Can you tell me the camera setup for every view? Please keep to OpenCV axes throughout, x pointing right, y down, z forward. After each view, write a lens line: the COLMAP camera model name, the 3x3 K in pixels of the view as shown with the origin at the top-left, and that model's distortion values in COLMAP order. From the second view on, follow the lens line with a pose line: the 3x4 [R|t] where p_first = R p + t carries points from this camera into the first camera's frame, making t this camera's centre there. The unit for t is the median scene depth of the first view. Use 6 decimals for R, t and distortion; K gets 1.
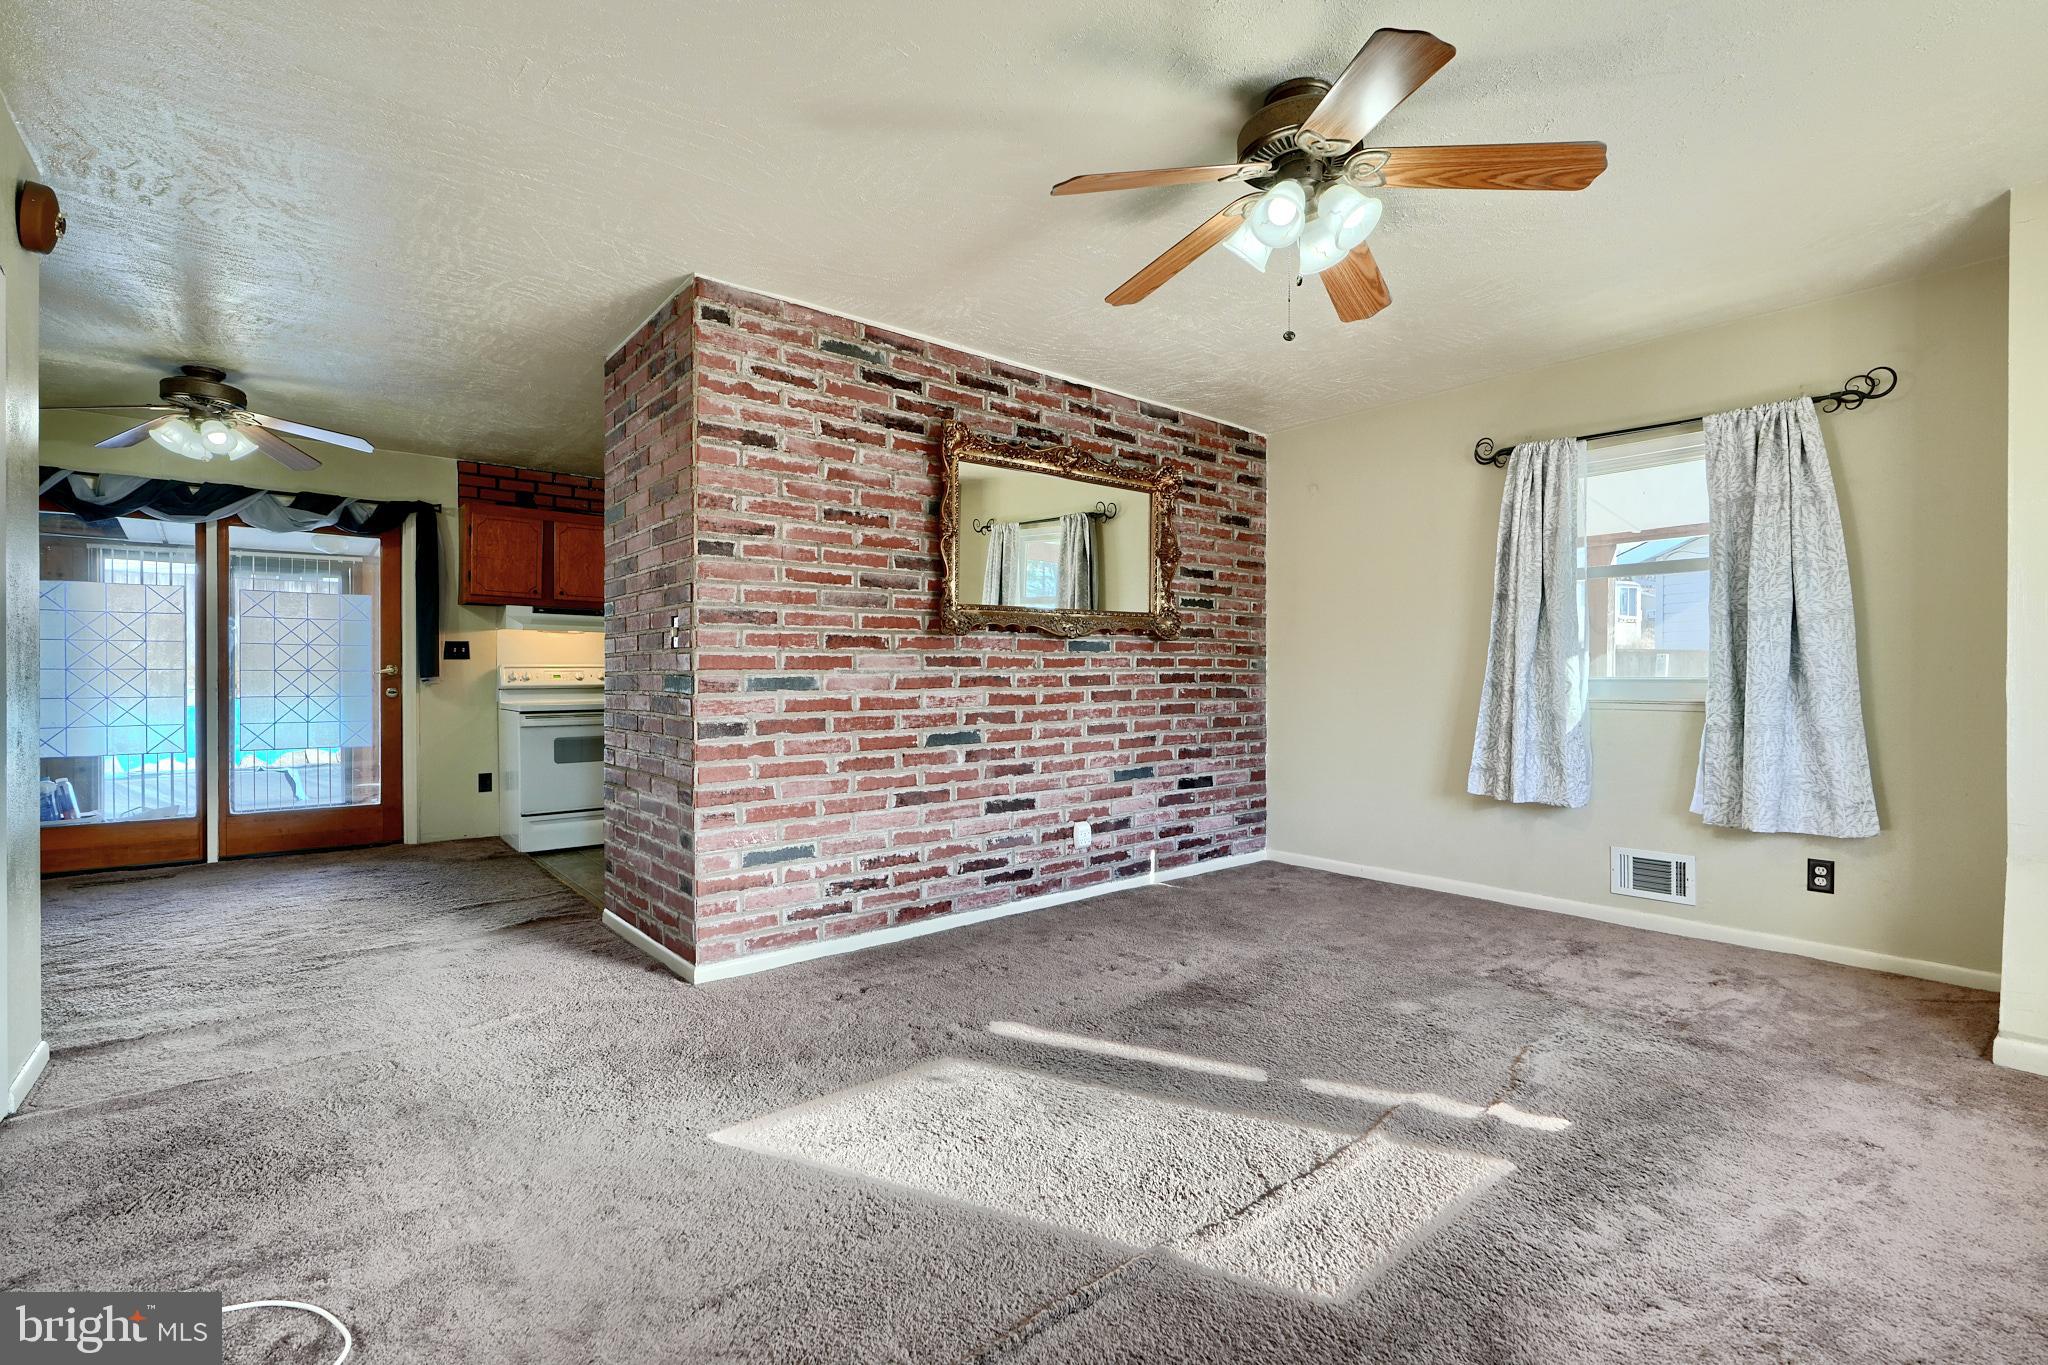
lens RADIAL K [[929.1, 0, 1024.7], [0, 929.1, 682.6], [0, 0, 1]] dist [0.002858, 0.001695]
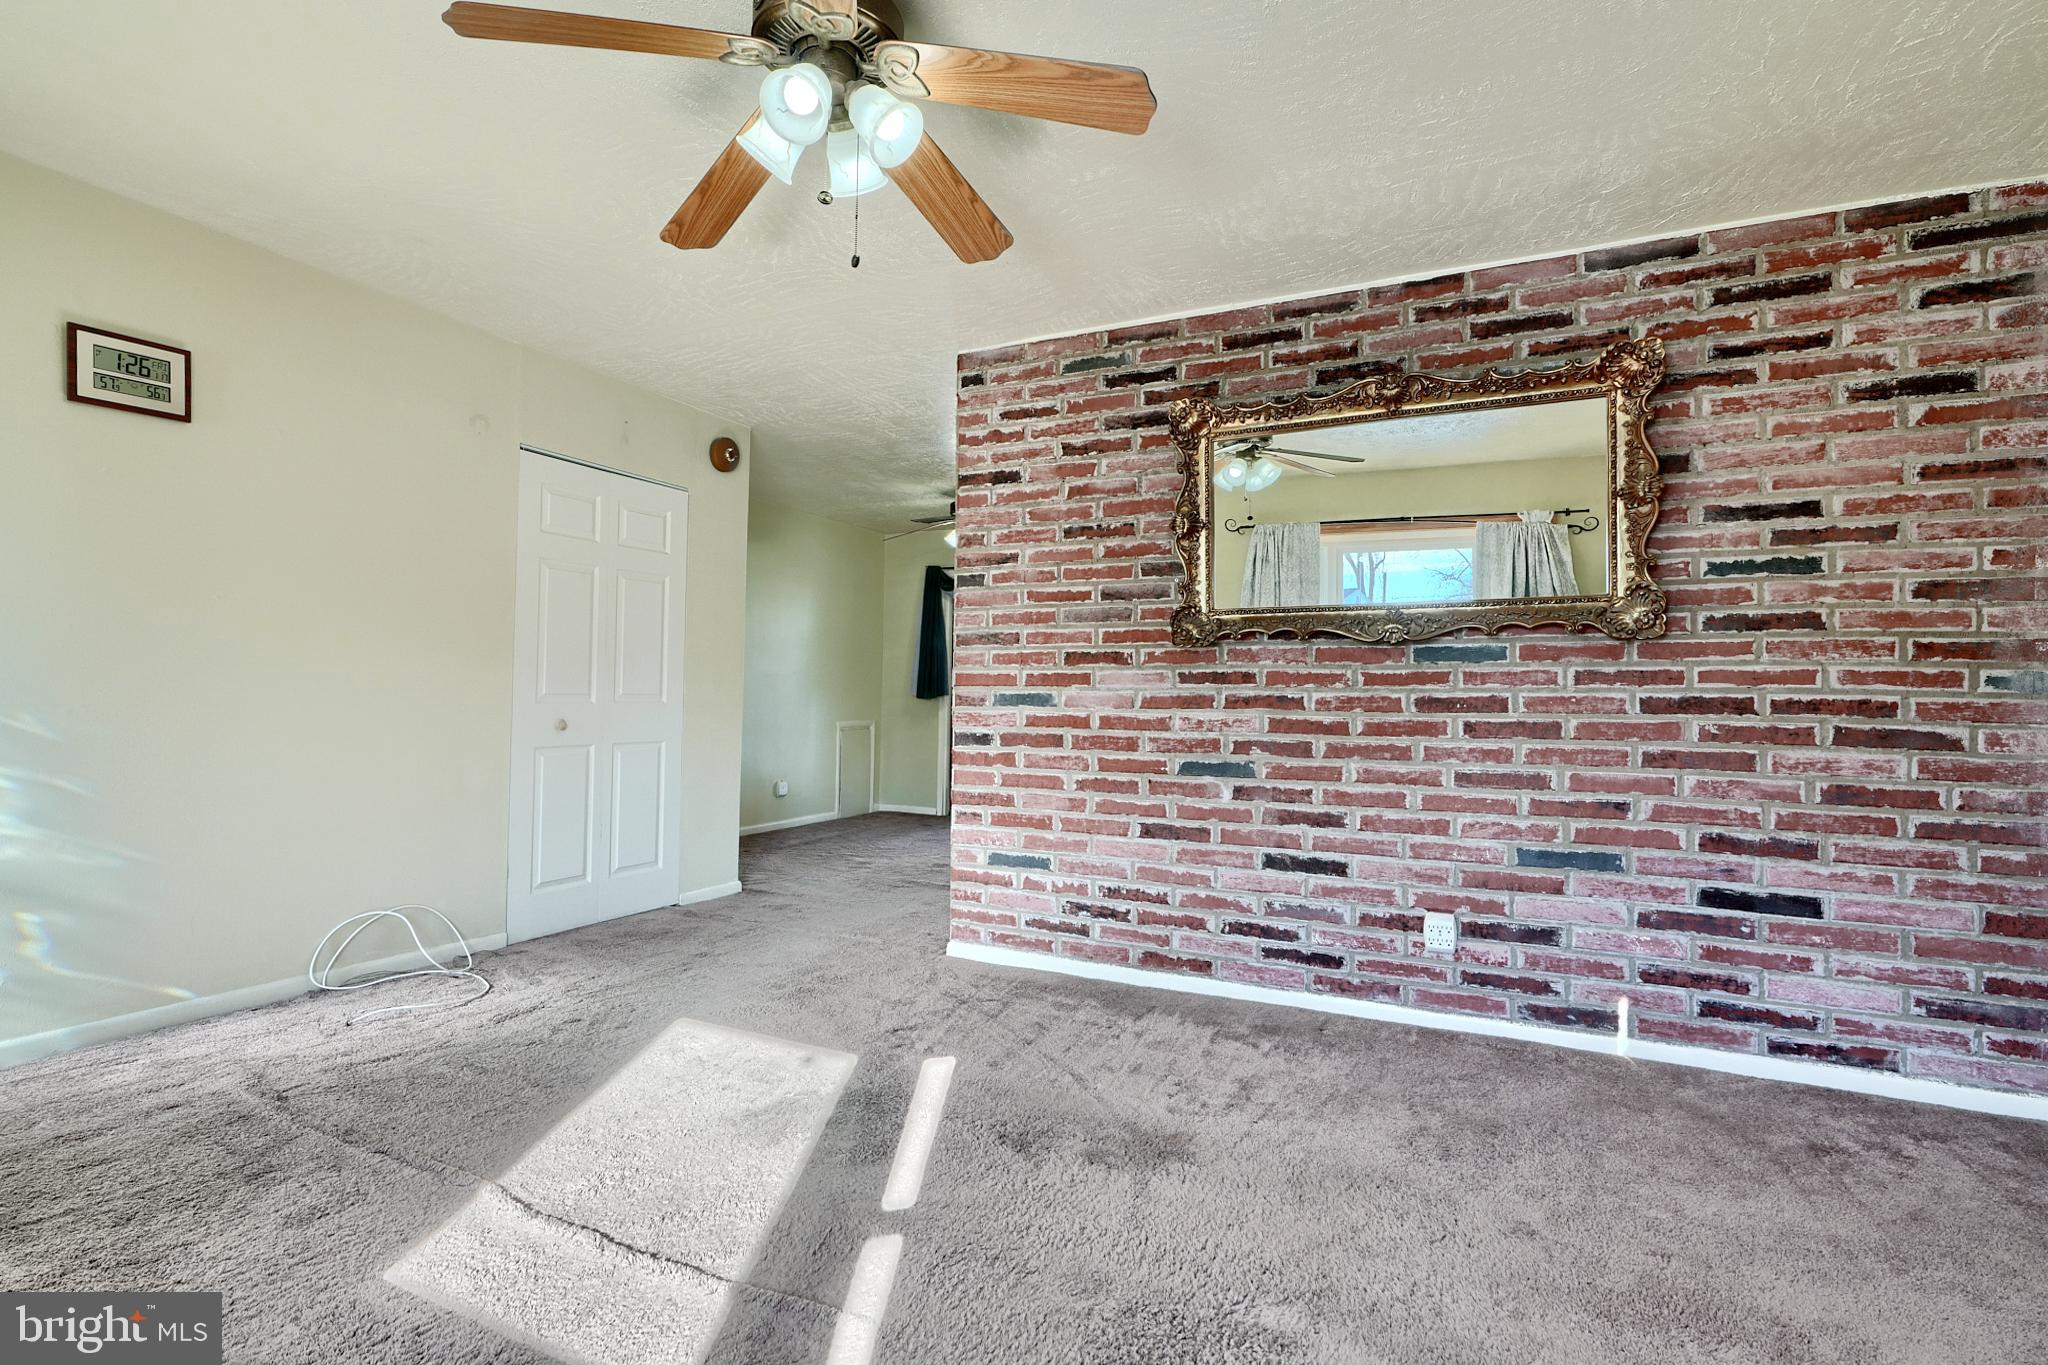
lens RADIAL K [[929.1, 0, 1017.9], [0, 929.1, 677.8], [0, 0, 1]] dist [0.002858, 0.001695]
pose [[0.416598, -0.011094, -0.909023, 0.553376], [-0.022232, 0.999502, -0.022387, 0.000171], [0.908819, 0.029535, 0.416144, 0.433366]]
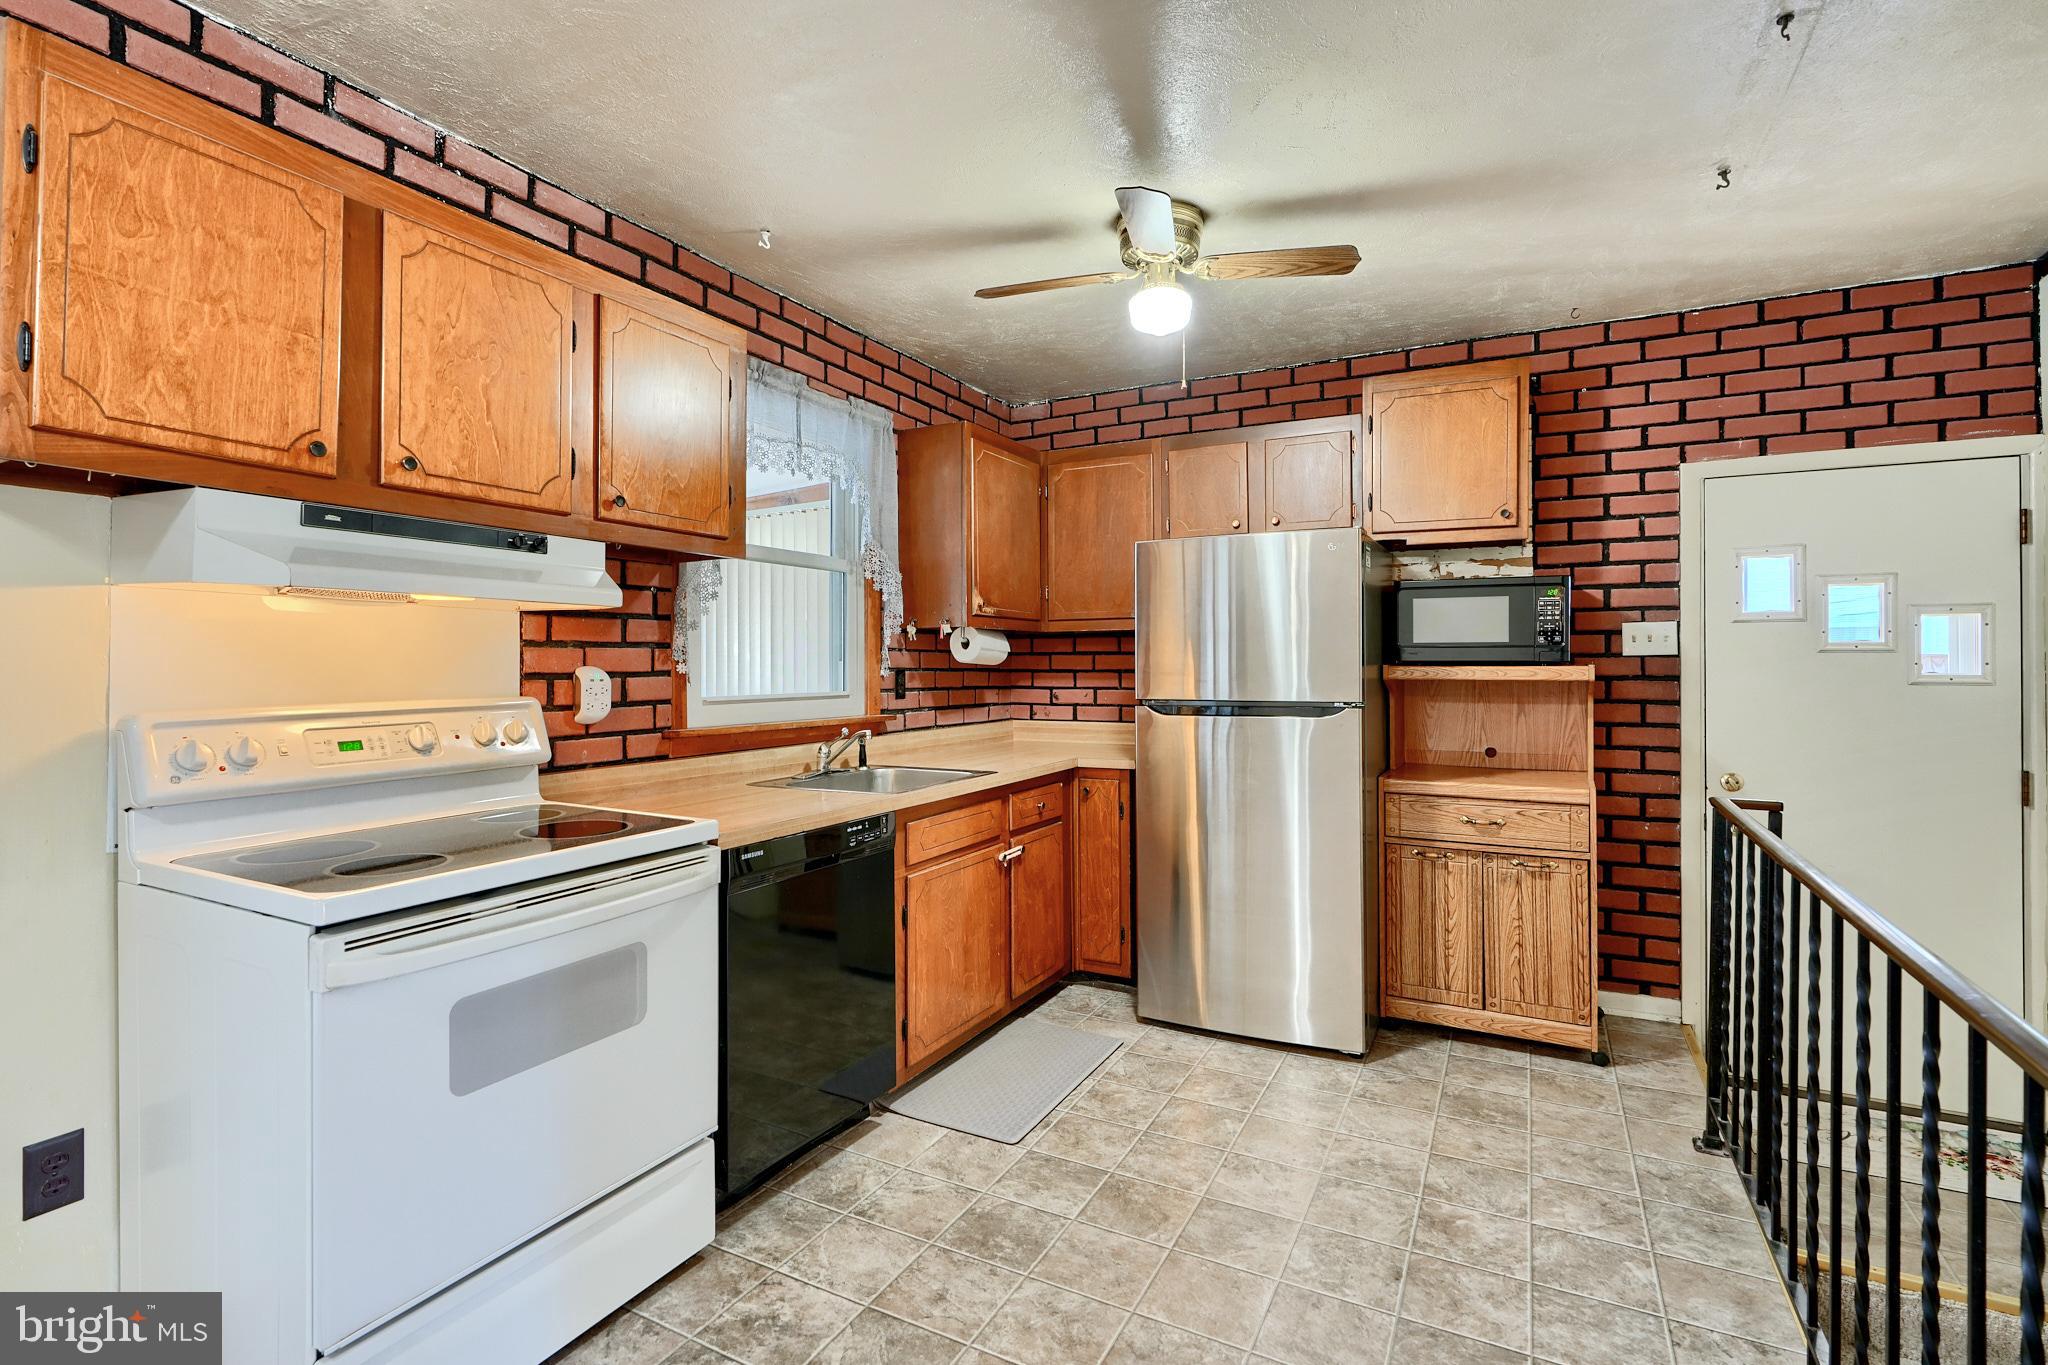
lens RADIAL K [[969.7, 0, 1027.0], [0, 969.7, 659.4], [0, 0, 1]] dist [0.001056, -0.001060]
pose [[0.918730, 0.000757, 0.394886, -0.619203], [0.002516, 0.999967, -0.007770, -0.046116], [-0.394879, 0.008132, 0.918697, 0.909968]]
